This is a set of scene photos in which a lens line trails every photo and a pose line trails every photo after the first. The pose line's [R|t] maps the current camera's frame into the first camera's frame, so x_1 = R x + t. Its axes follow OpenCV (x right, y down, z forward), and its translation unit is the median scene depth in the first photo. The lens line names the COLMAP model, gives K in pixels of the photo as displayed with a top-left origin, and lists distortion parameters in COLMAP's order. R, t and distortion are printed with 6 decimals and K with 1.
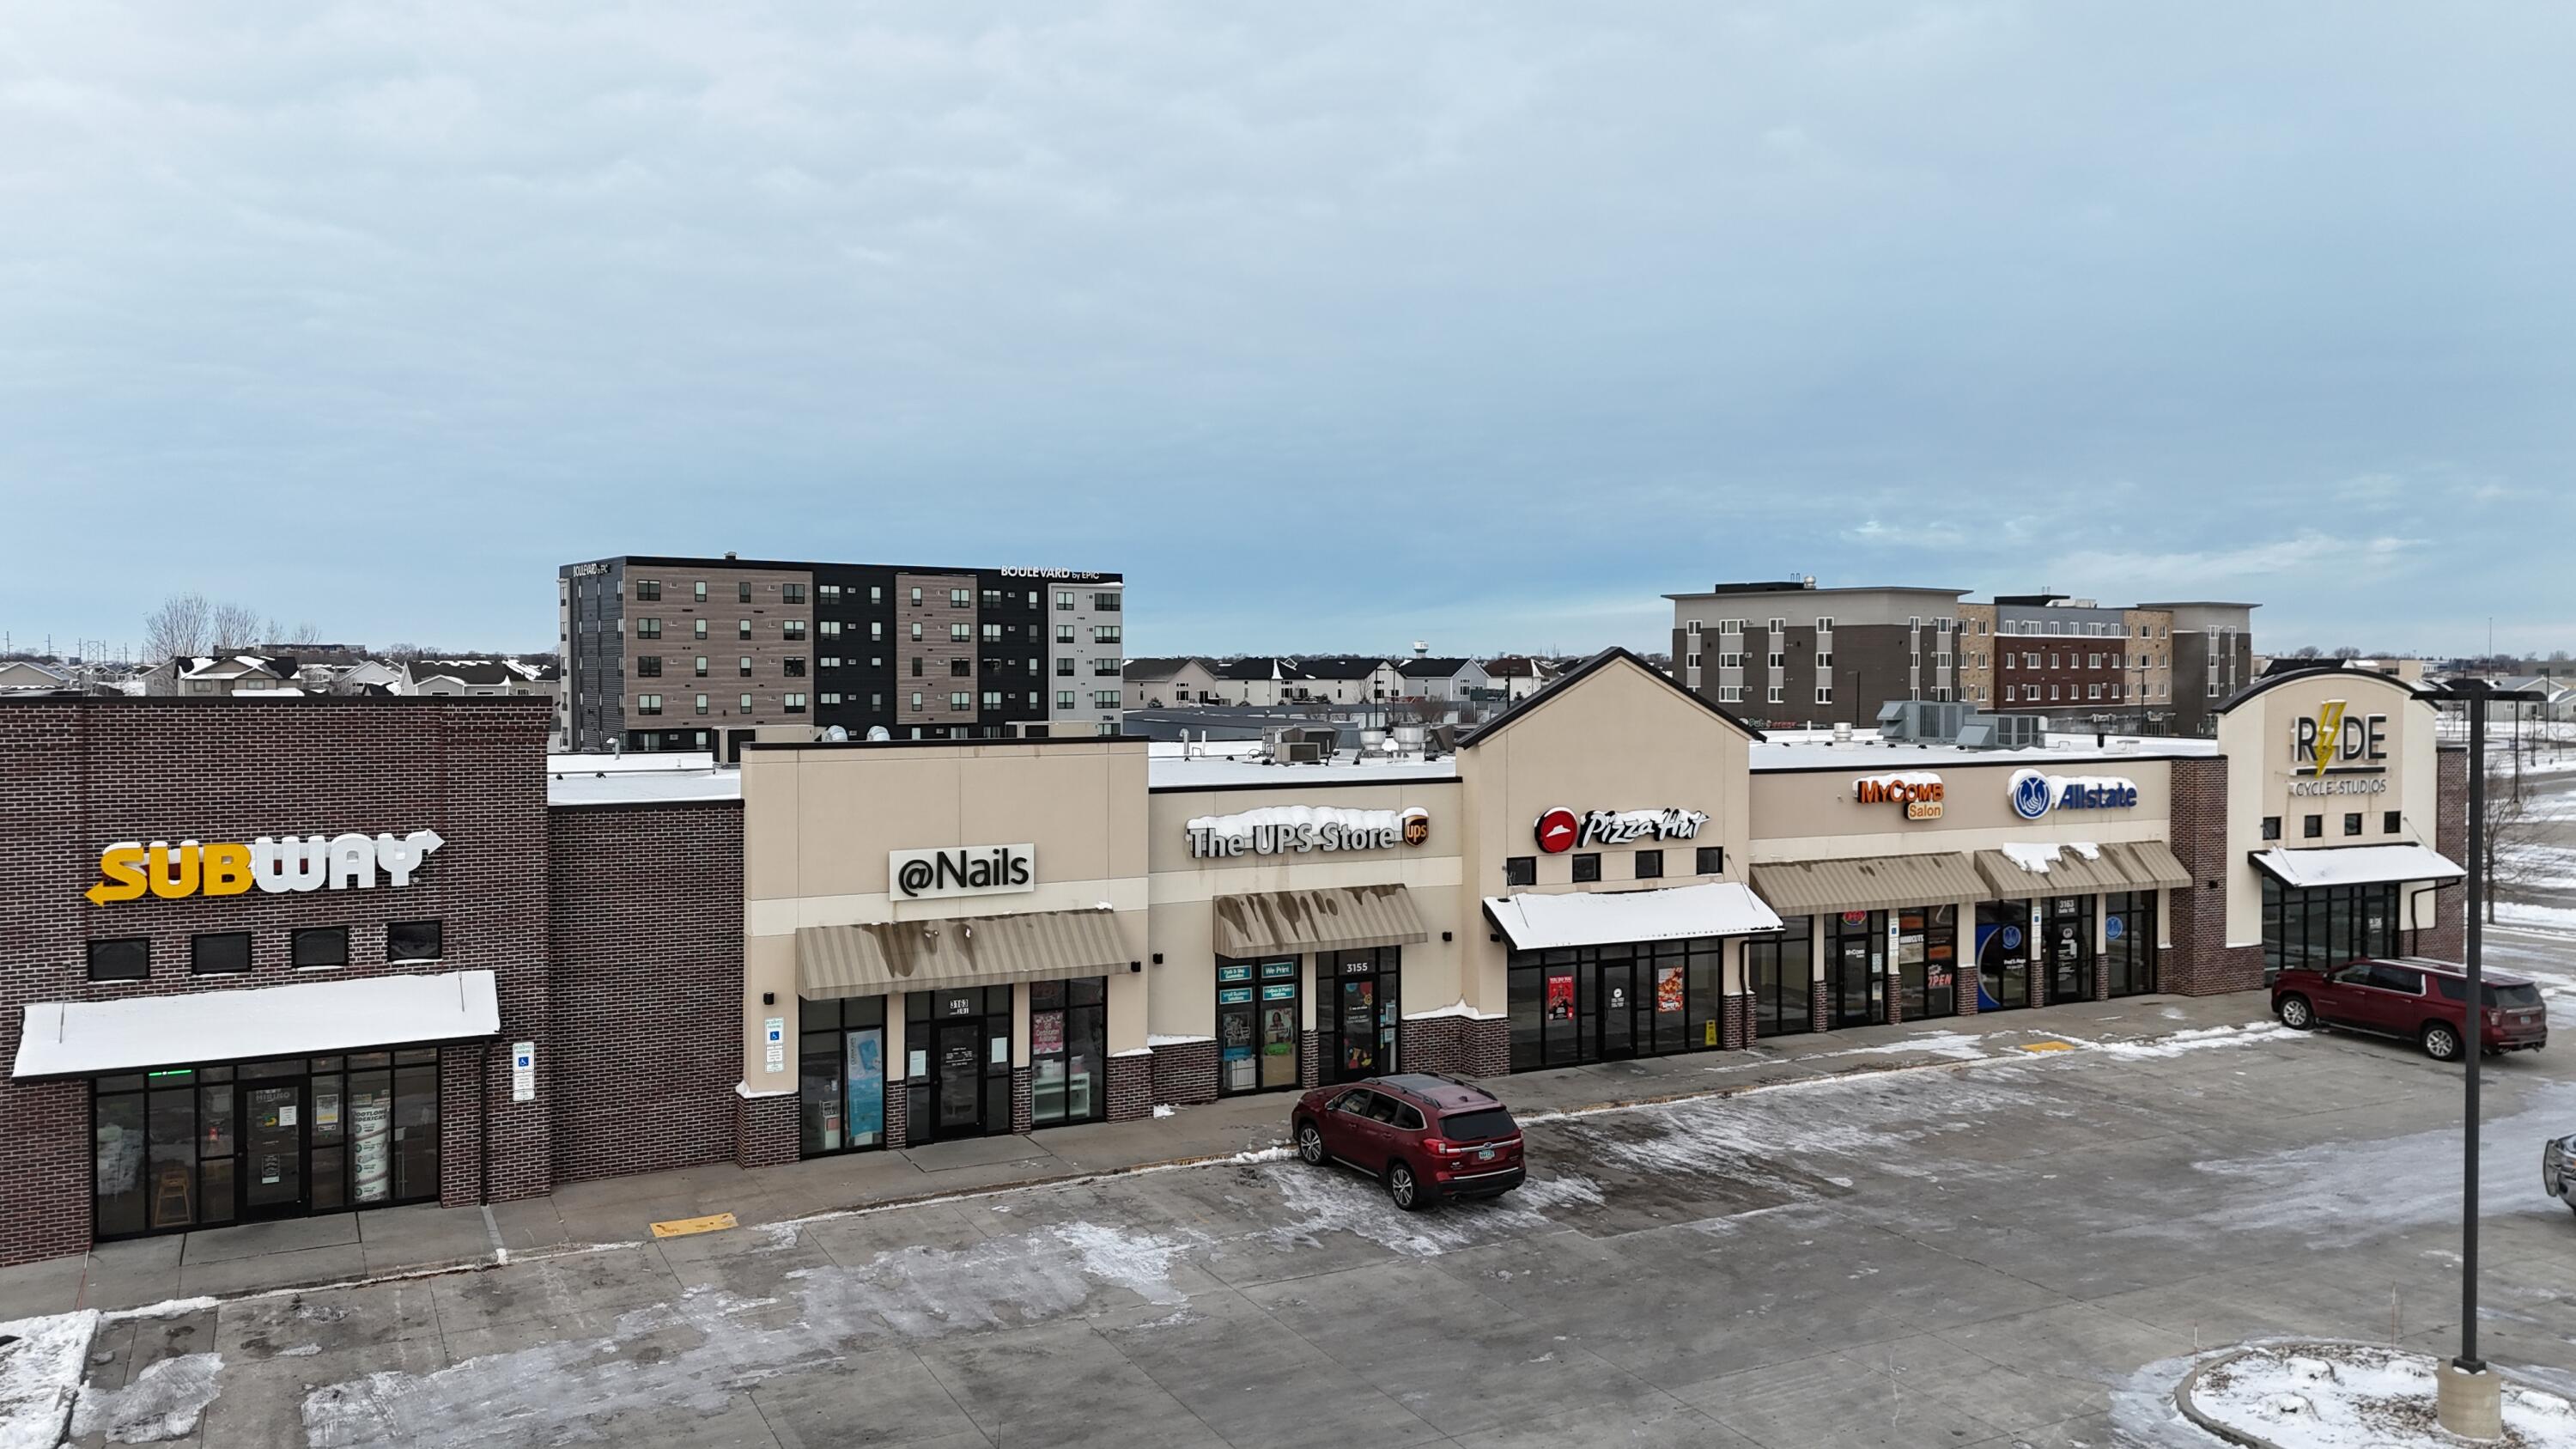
lens RADIAL K [[1879.8, 0, 1283.8], [0, 1879.8, 709.7], [0, 0, 1]] dist [0.080552, -0.068646]
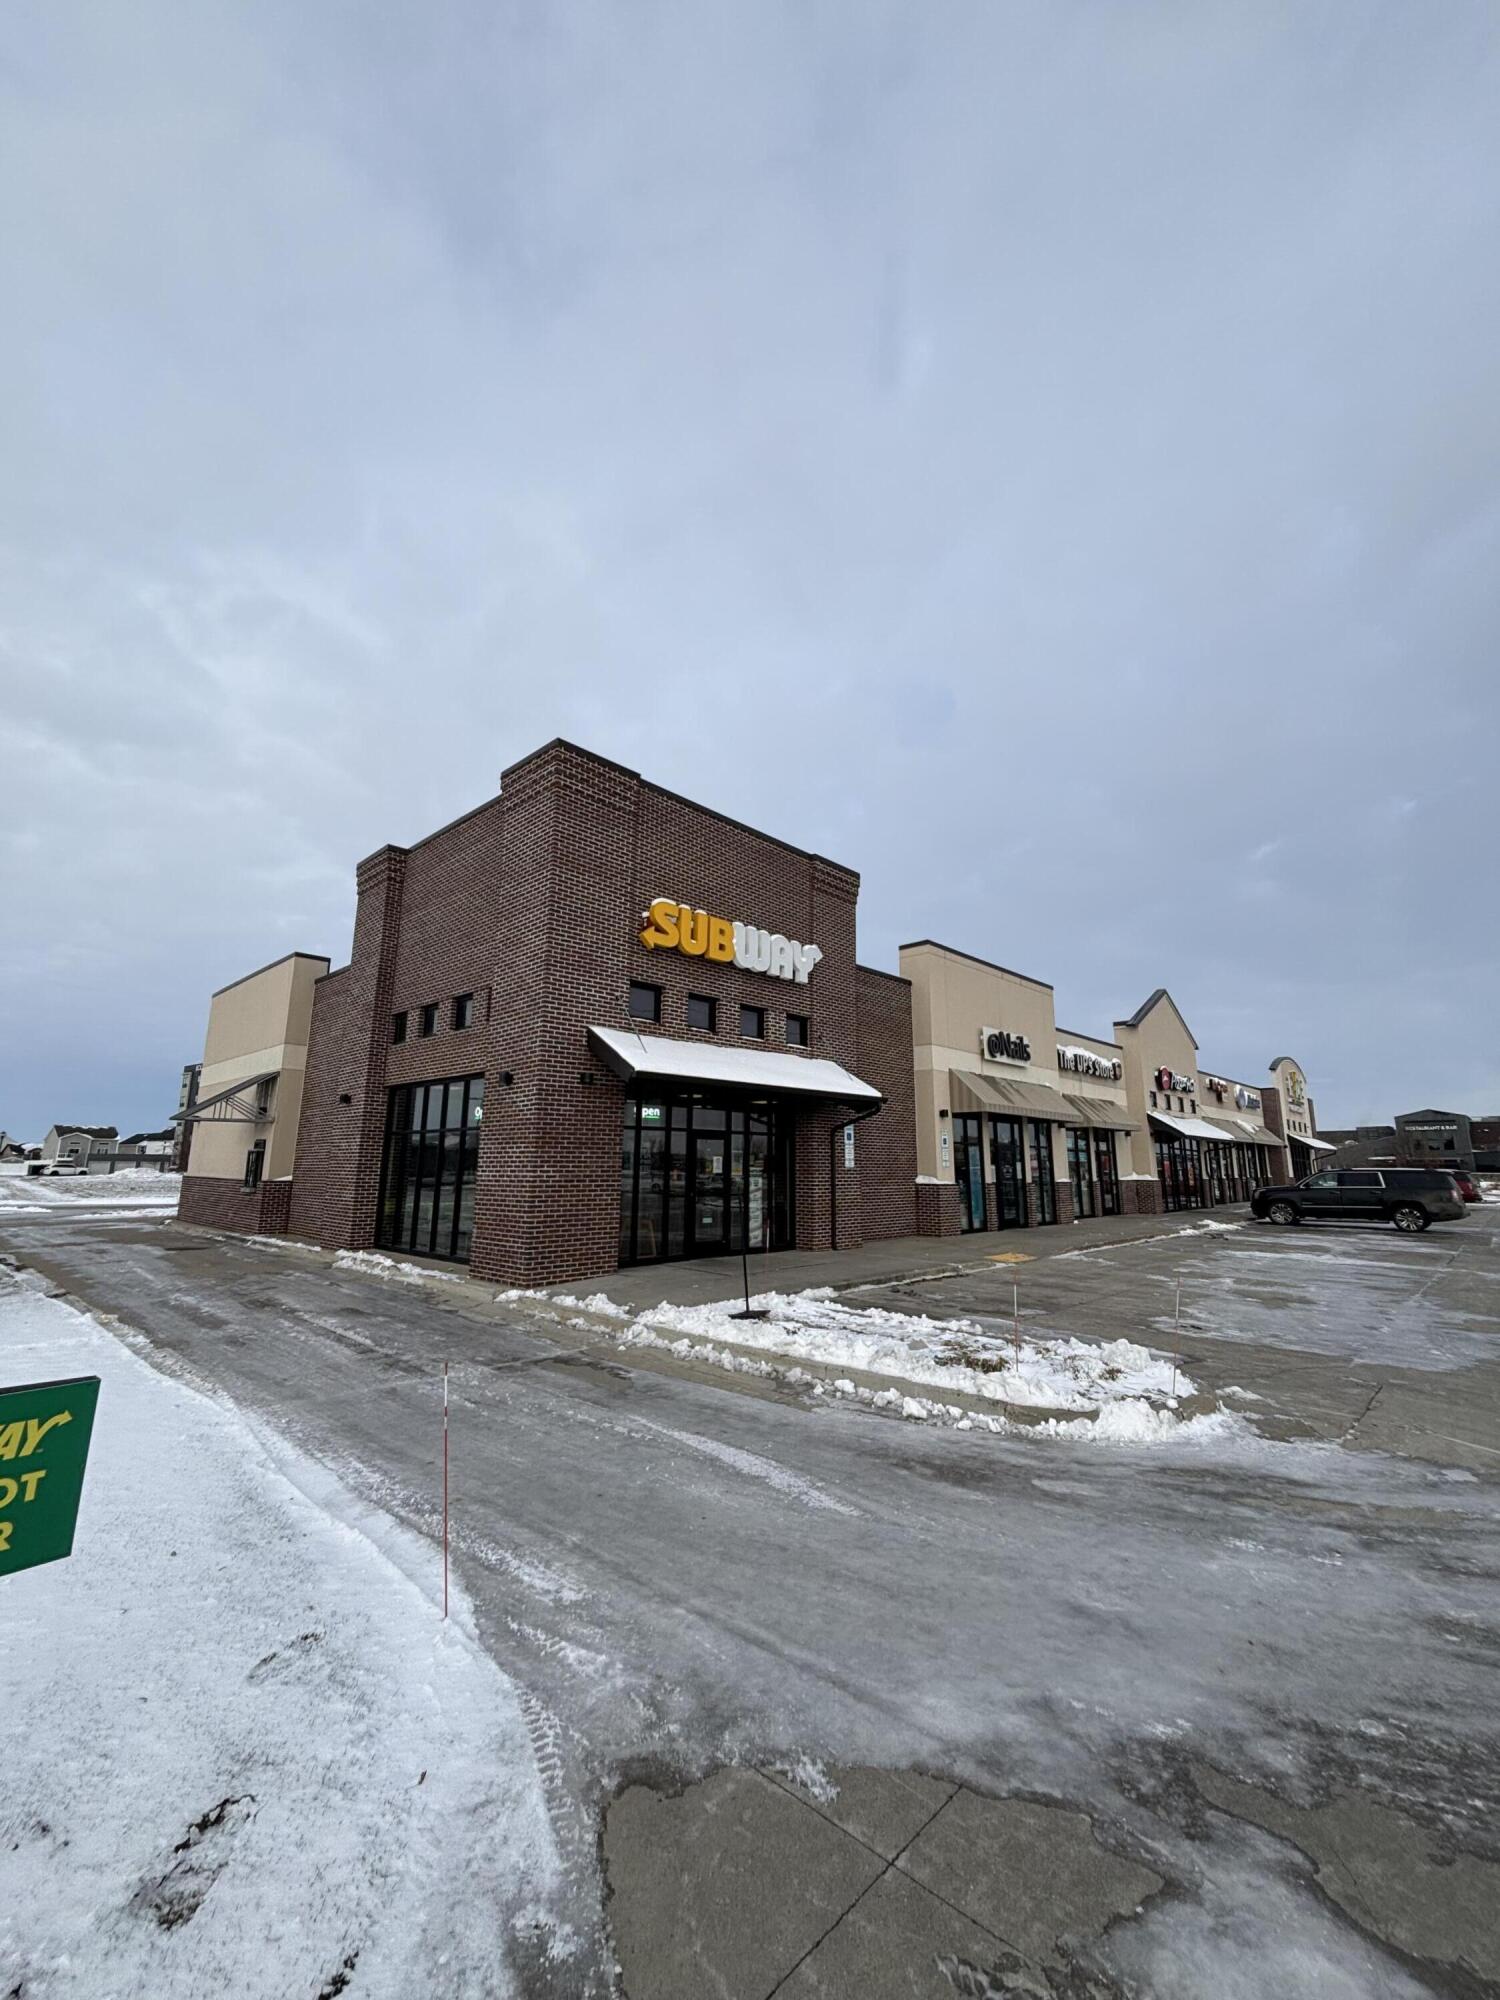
lens RADIAL K [[806.4, 0, 753.1], [0, 806.4, 997.4], [0, 0, 1]] dist [-0.000081, -0.000111]
pose [[0.946116, 0.072685, 0.315566, -0.483549], [0.000640, 0.974062, -0.226278, 0.163219], [-0.323828, 0.214288, 0.921529, 0.374415]]
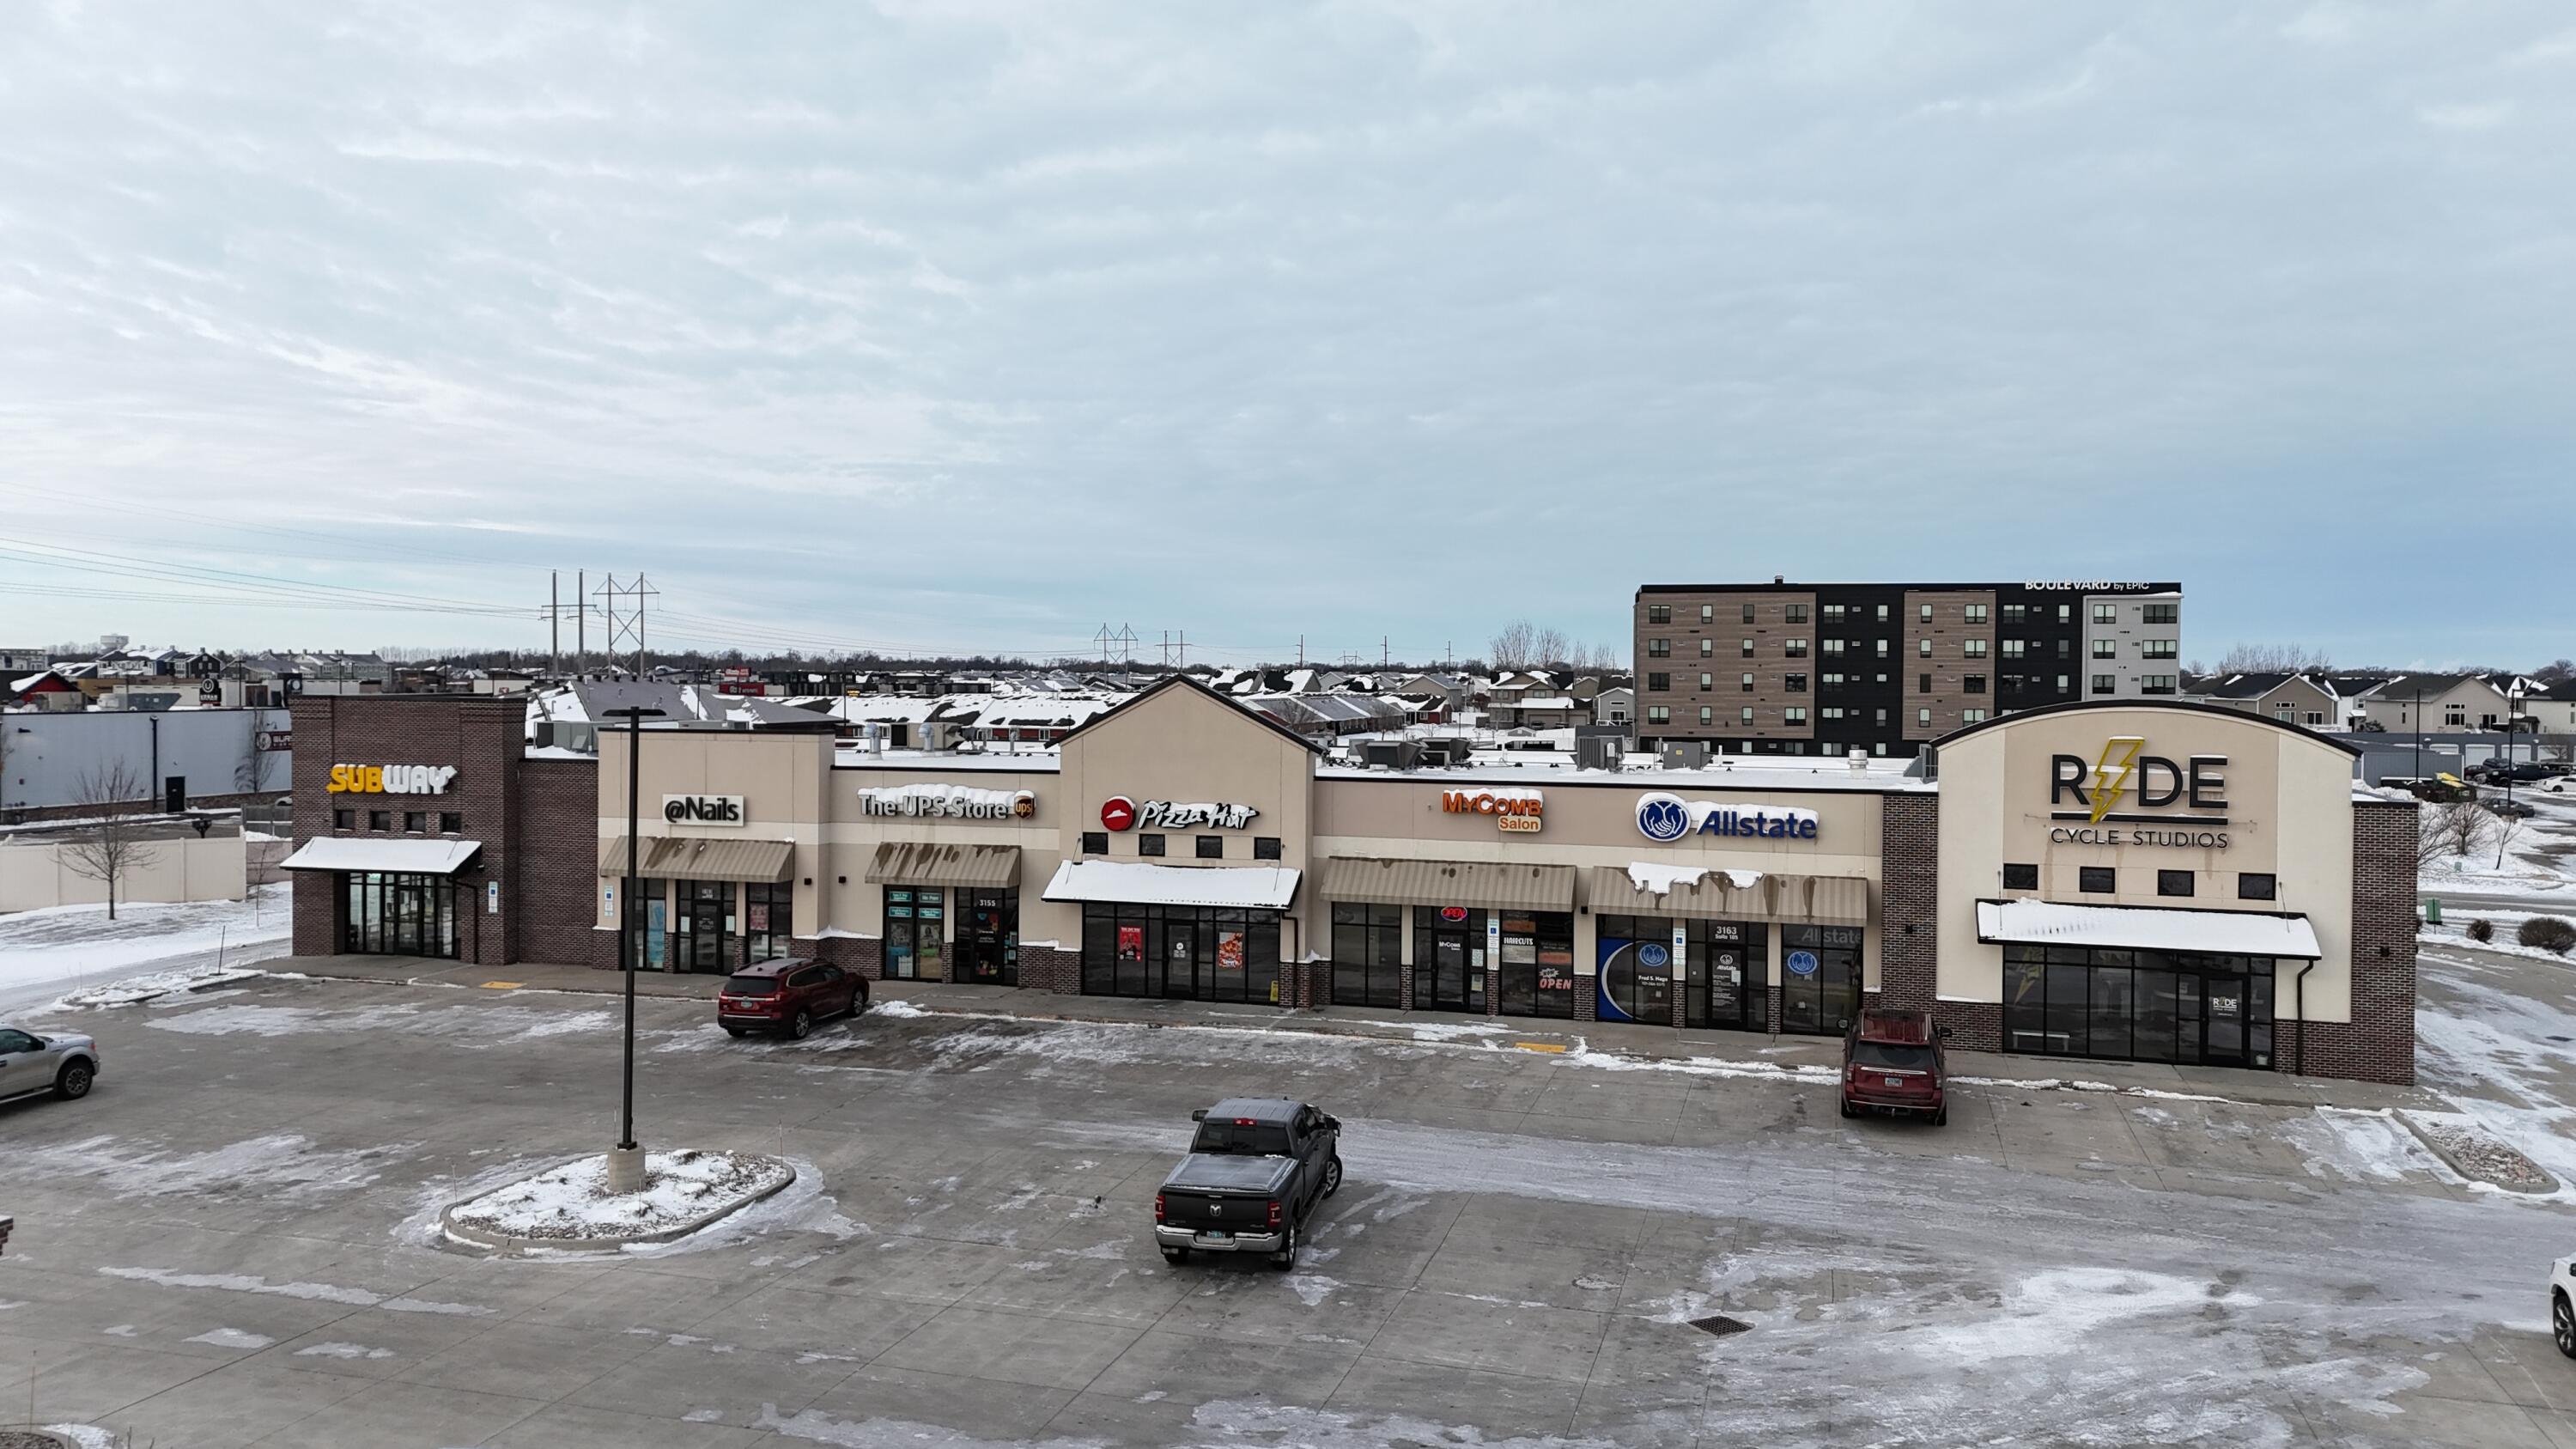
lens RADIAL K [[1879.8, 0, 1286.1], [0, 1879.8, 709.2], [0, 0, 1]] dist [0.080552, -0.068646]
pose [[0.718645, 0.017604, -0.695154, 1.113297], [-0.022453, 0.999746, 0.002106, -0.013674], [0.695015, 0.014094, 0.718857, 0.141365]]
